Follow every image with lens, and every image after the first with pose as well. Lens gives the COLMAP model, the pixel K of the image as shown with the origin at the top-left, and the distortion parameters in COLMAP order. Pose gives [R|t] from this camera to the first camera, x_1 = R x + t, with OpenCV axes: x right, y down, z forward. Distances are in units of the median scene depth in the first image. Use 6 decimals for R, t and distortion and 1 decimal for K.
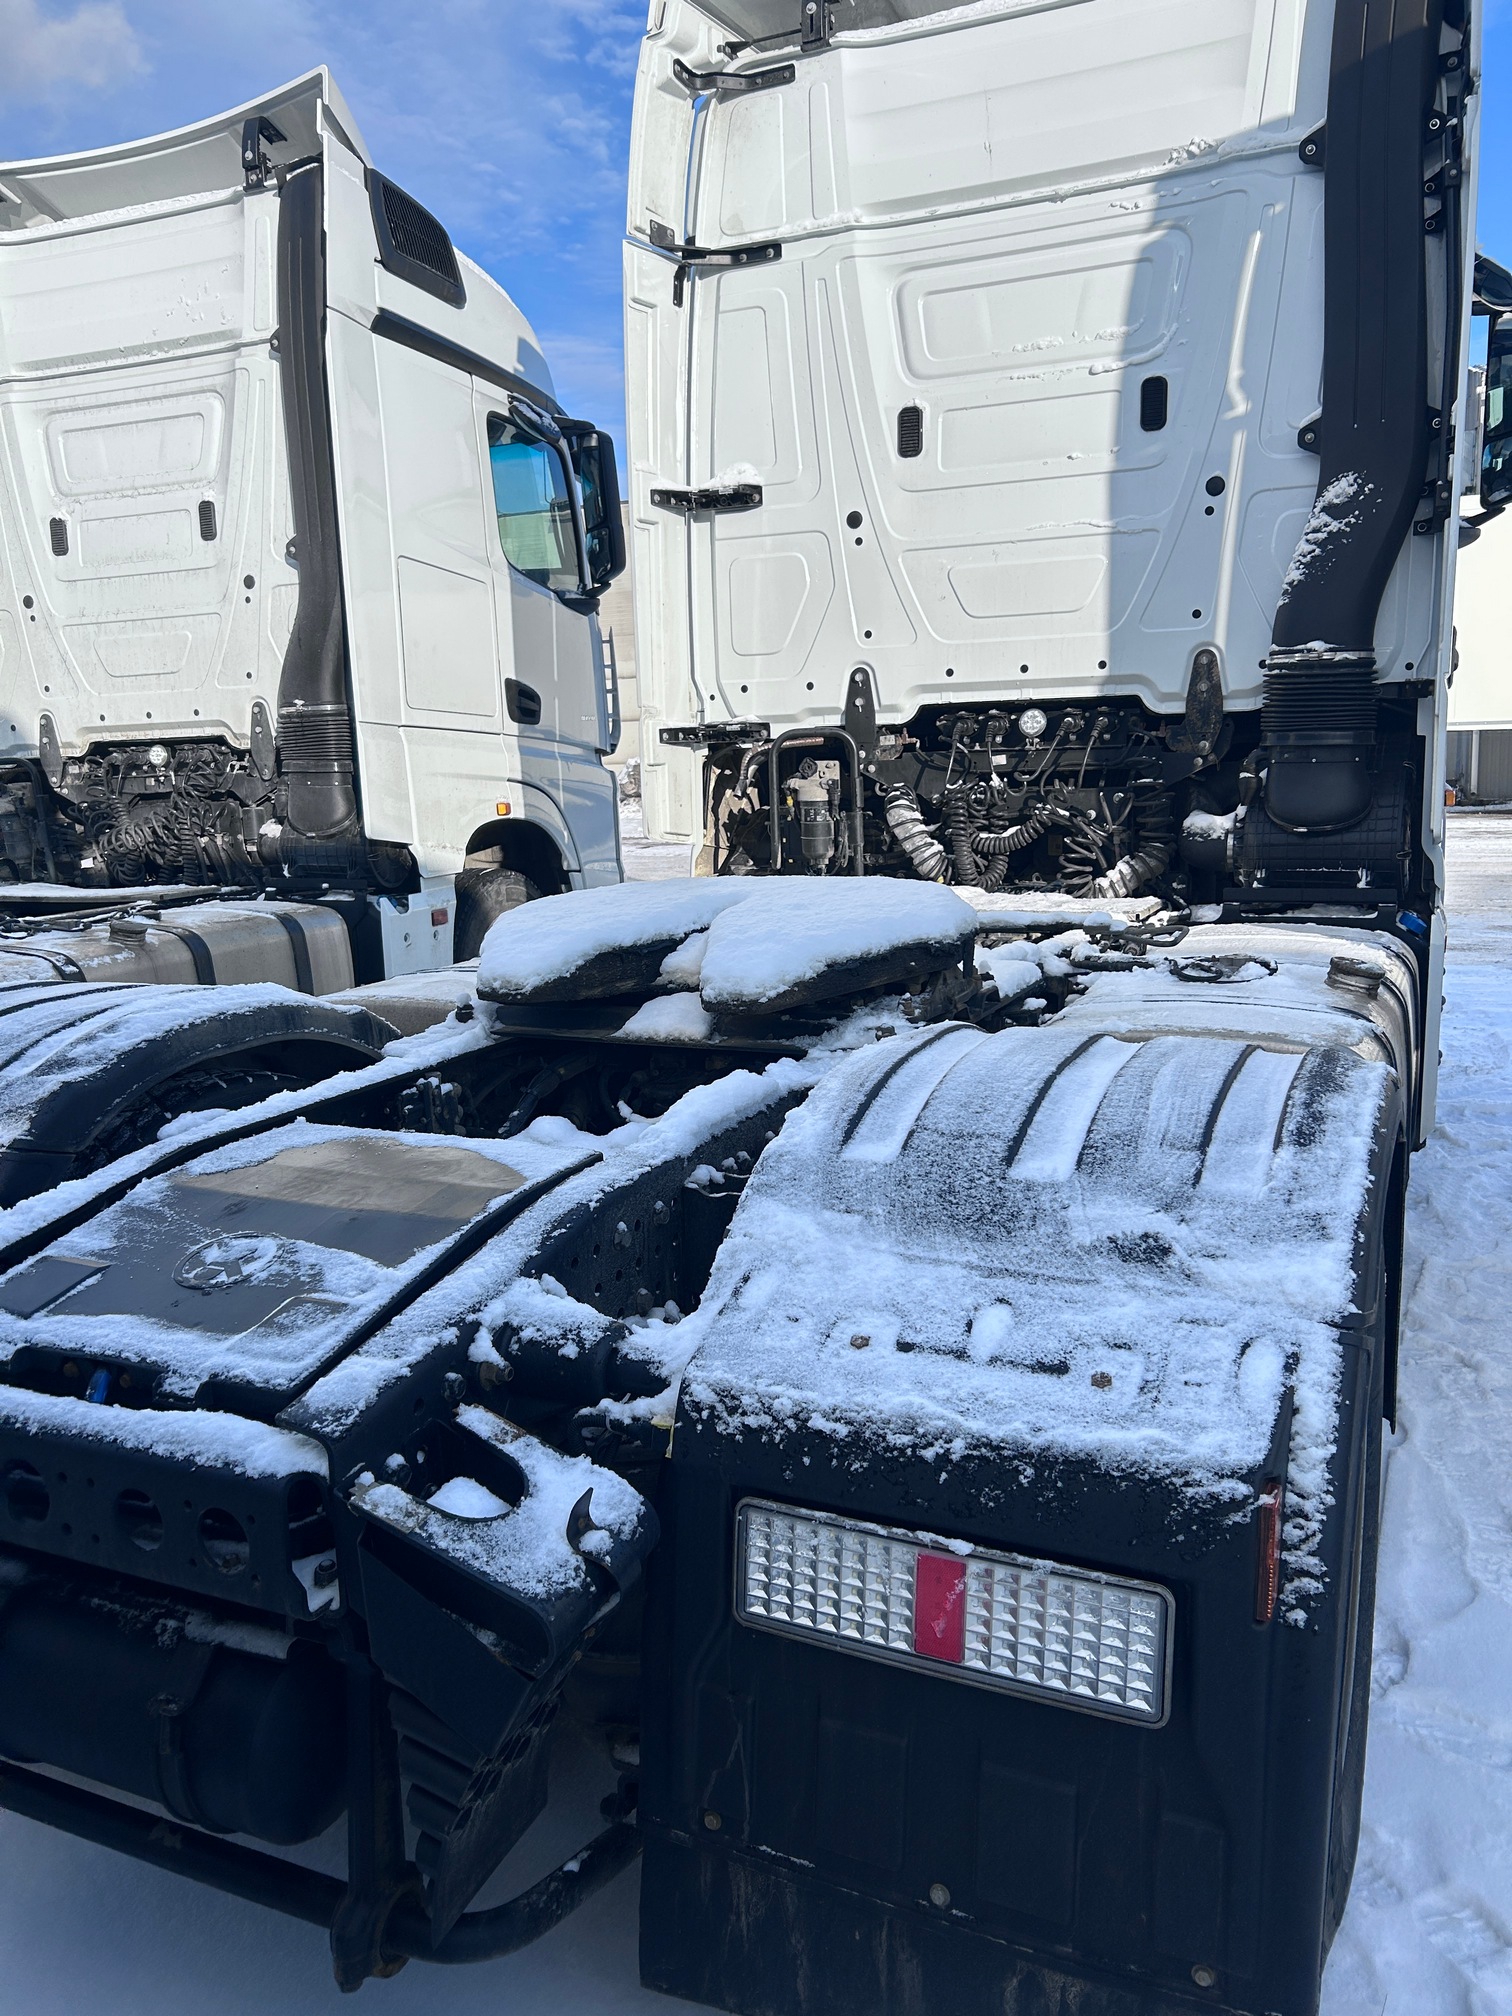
lens RADIAL K [[1502.0, 0, 754.6], [0, 1502.0, 1000.1], [0, 0, 1]] dist [0.049144, -0.050170]
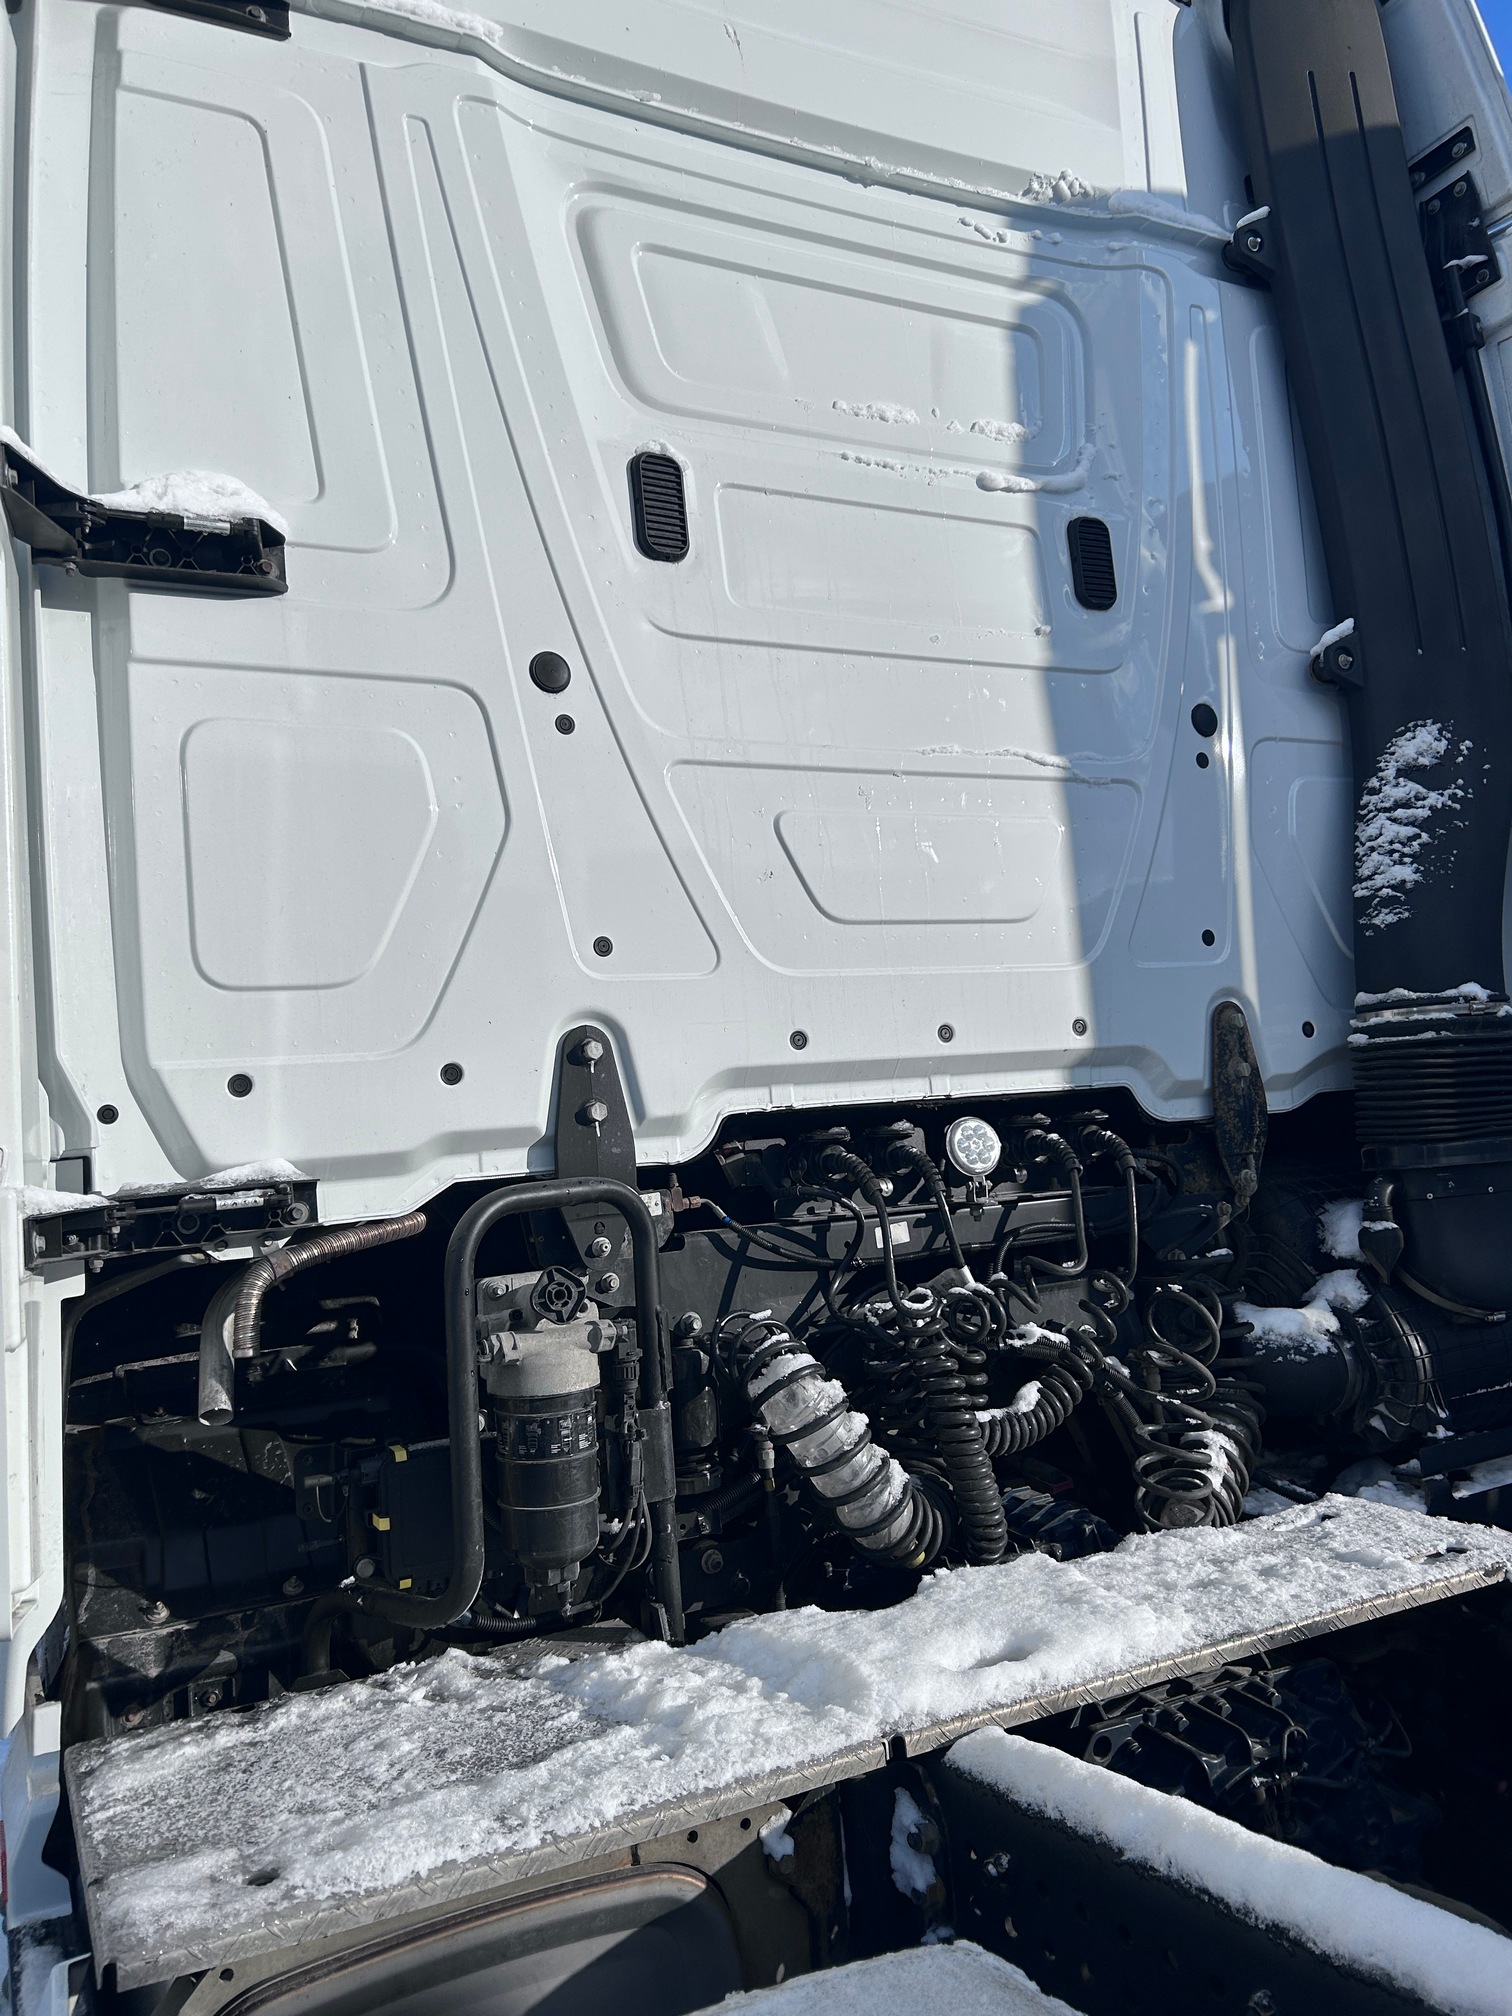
lens RADIAL K [[1502.0, 0, 764.9], [0, 1502.0, 1012.6], [0, 0, 1]] dist [0.049144, -0.050170]
pose [[0.631831, 0.043042, 0.773910, -0.223601], [0.190848, 0.959079, -0.209152, -0.148152], [-0.751243, 0.279848, 0.597762, 0.808684]]
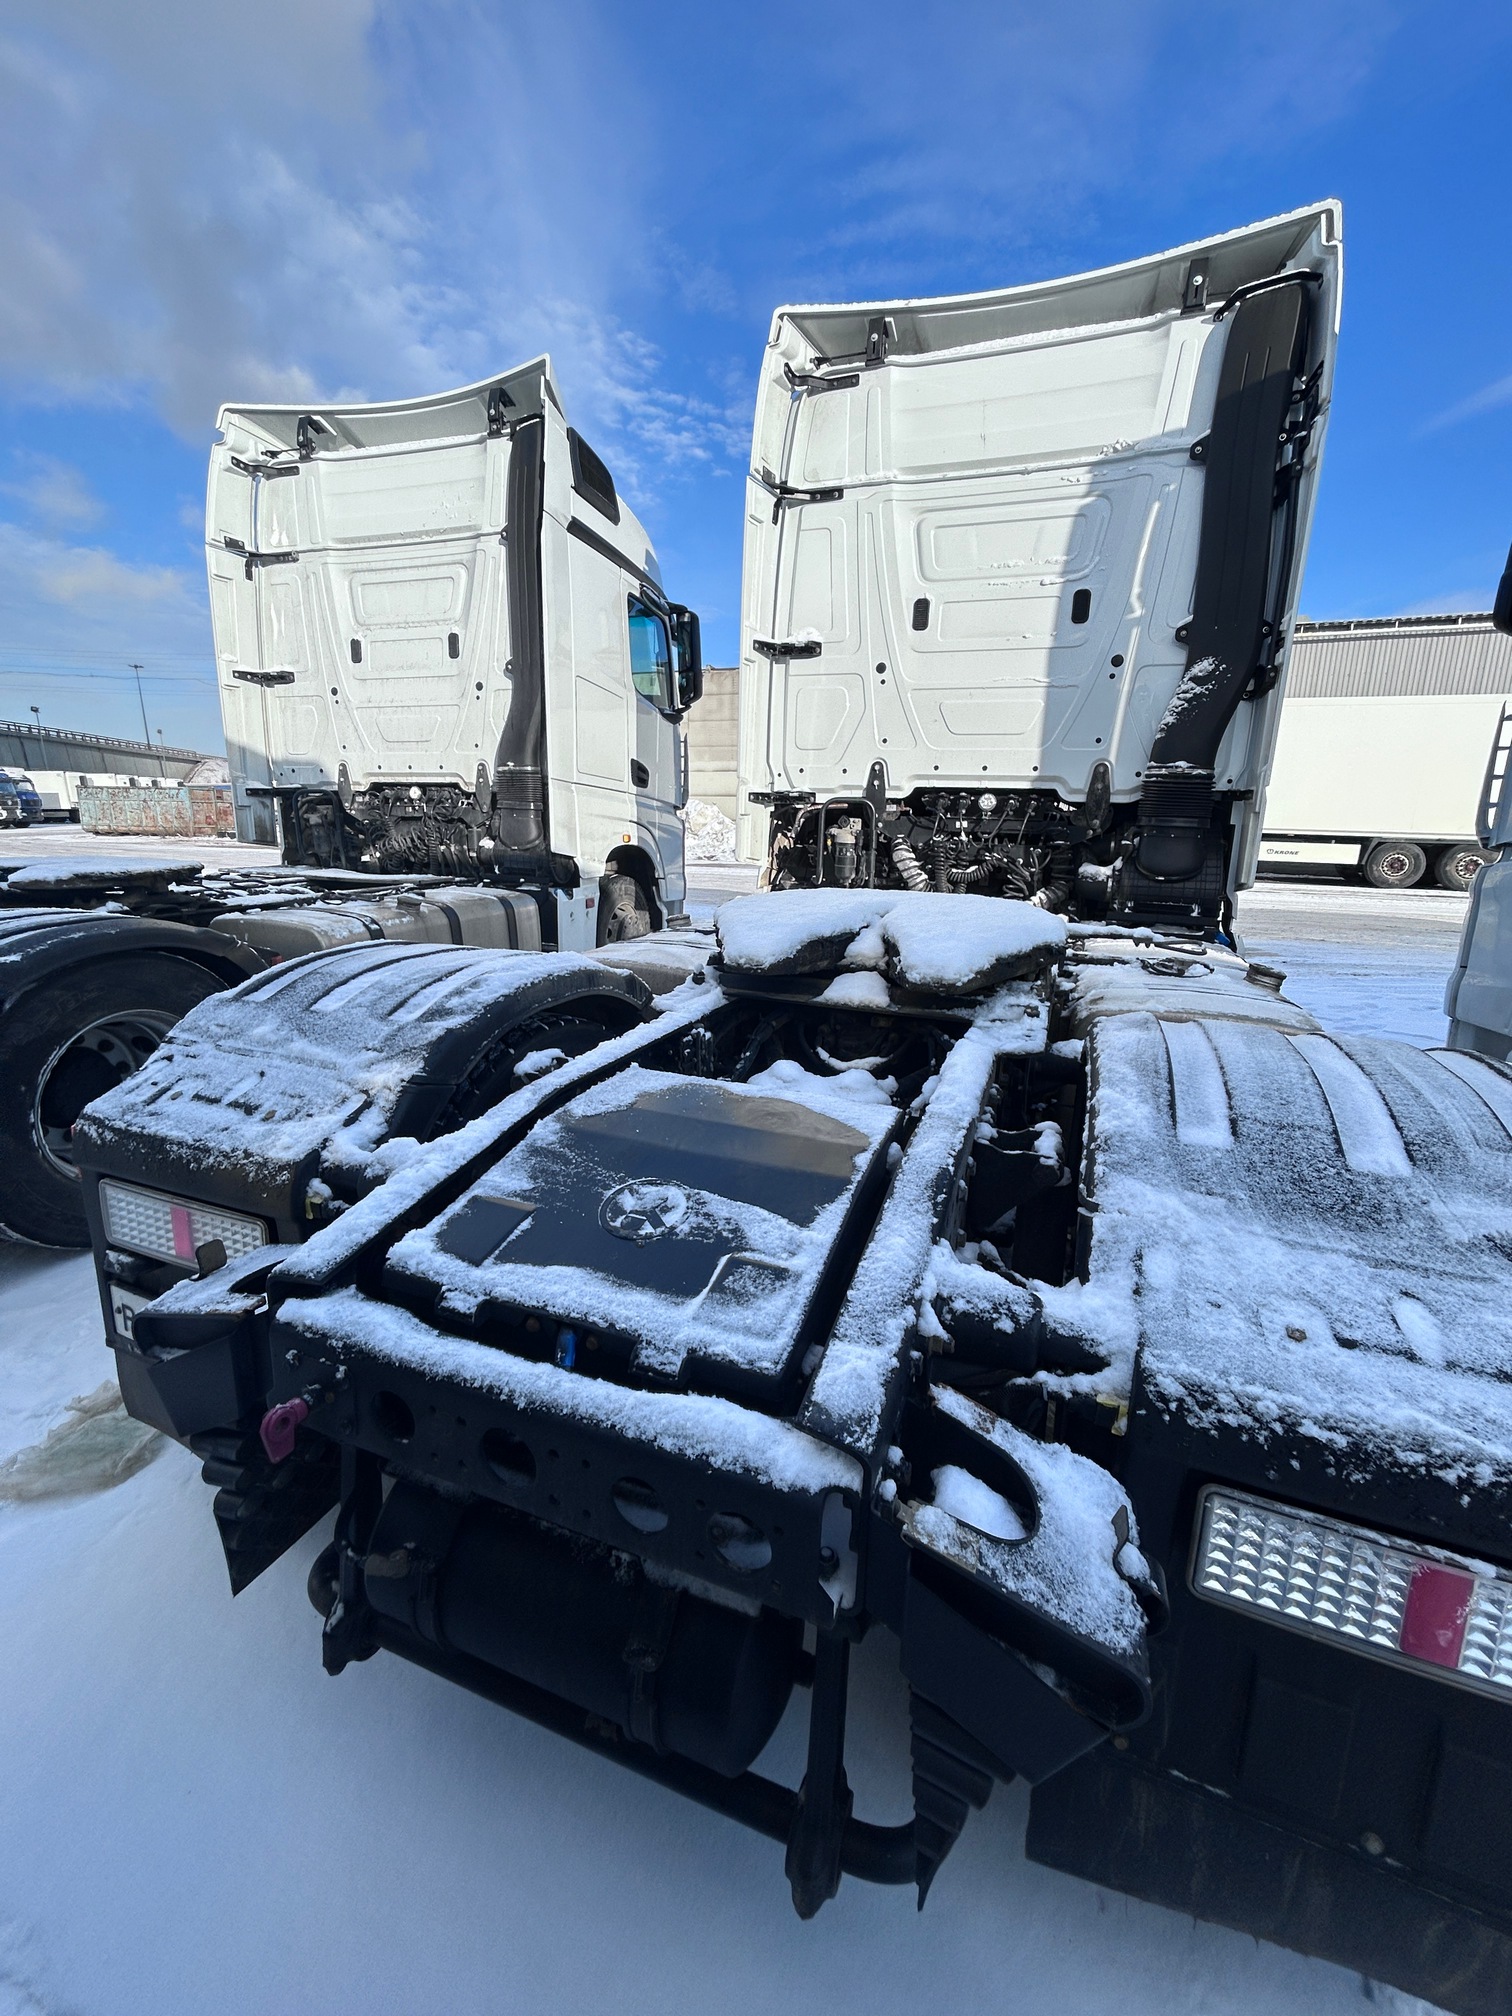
lens RADIAL K [[808.5, 0, 754.7], [0, 808.5, 988.8], [0, 0, 1]] dist [-0.003483, 0.000394]
pose [[0.996248, 0.043048, 0.075072, -0.127254], [-0.046242, 0.998075, 0.041332, -0.009467], [-0.073148, -0.044649, 0.996321, 0.156346]]
